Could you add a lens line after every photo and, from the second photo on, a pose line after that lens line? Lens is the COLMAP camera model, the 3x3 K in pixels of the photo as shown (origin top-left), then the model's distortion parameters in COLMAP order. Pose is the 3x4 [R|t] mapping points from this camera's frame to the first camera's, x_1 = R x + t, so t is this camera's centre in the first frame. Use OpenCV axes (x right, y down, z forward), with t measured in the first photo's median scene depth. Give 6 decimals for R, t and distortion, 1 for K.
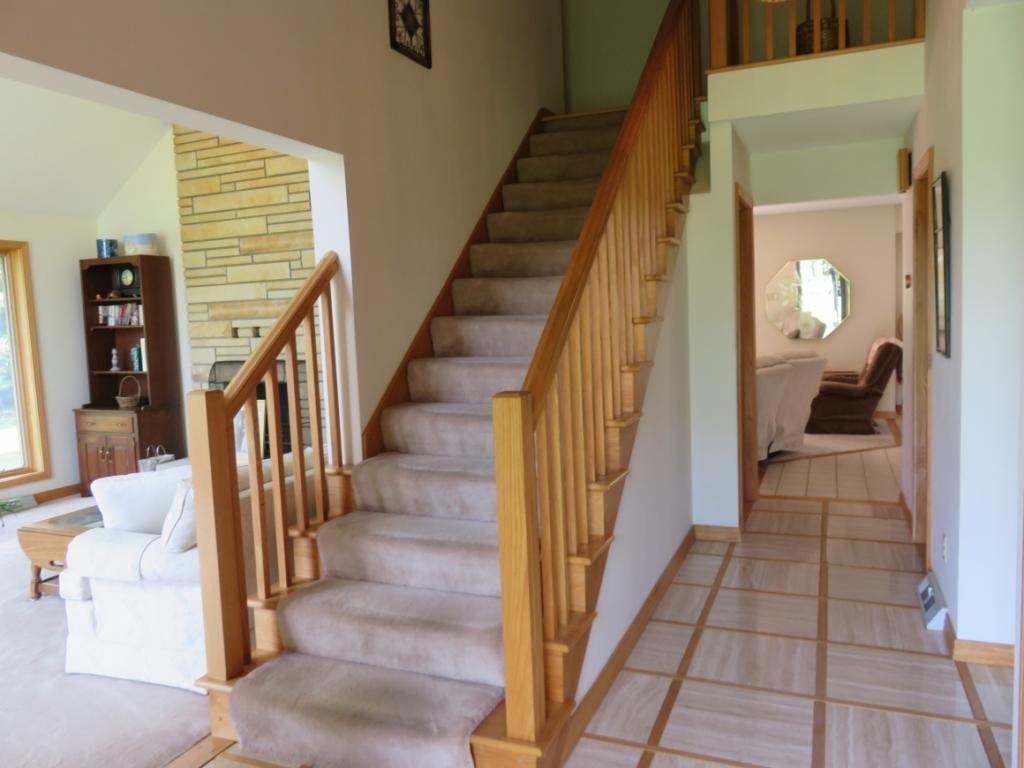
lens RADIAL K [[765.6, 0, 510.3], [0, 765.6, 378.1], [0, 0, 1]] dist [-0.010876, 0.007918]
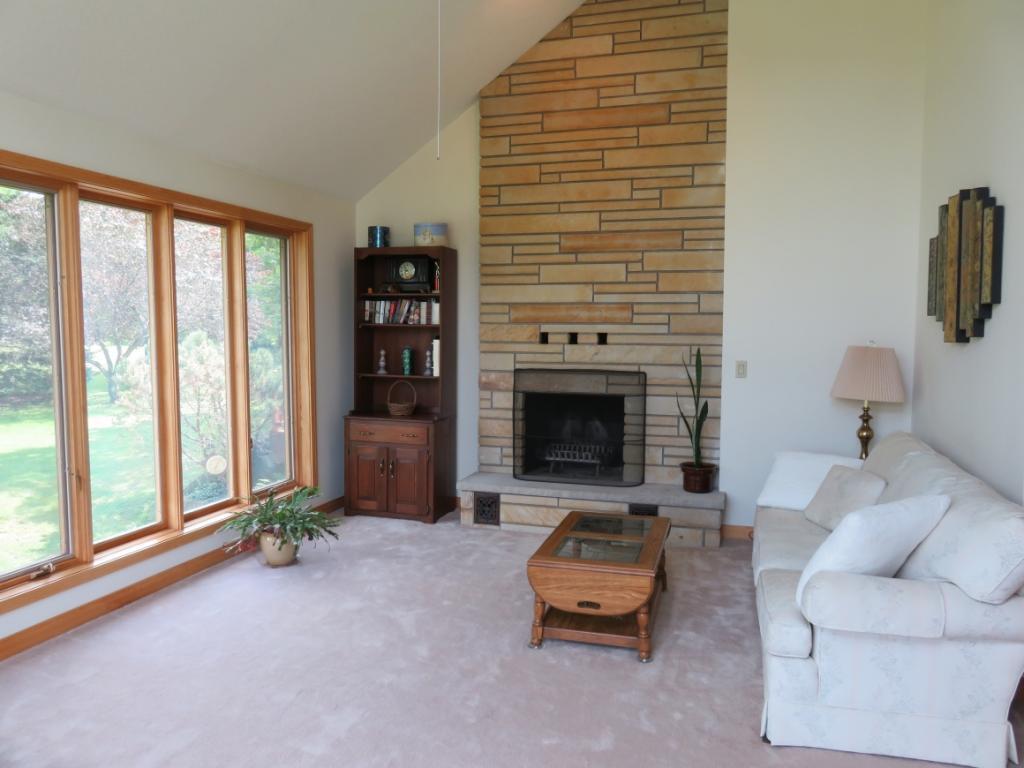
lens RADIAL K [[765.6, 0, 510.3], [0, 765.6, 378.1], [0, 0, 1]] dist [-0.010876, 0.007918]
pose [[0.993391, 0.038819, 0.108019, -0.491447], [-0.036941, 0.999130, -0.019337, 0.007300], [-0.108676, 0.015219, 0.993961, 0.101285]]
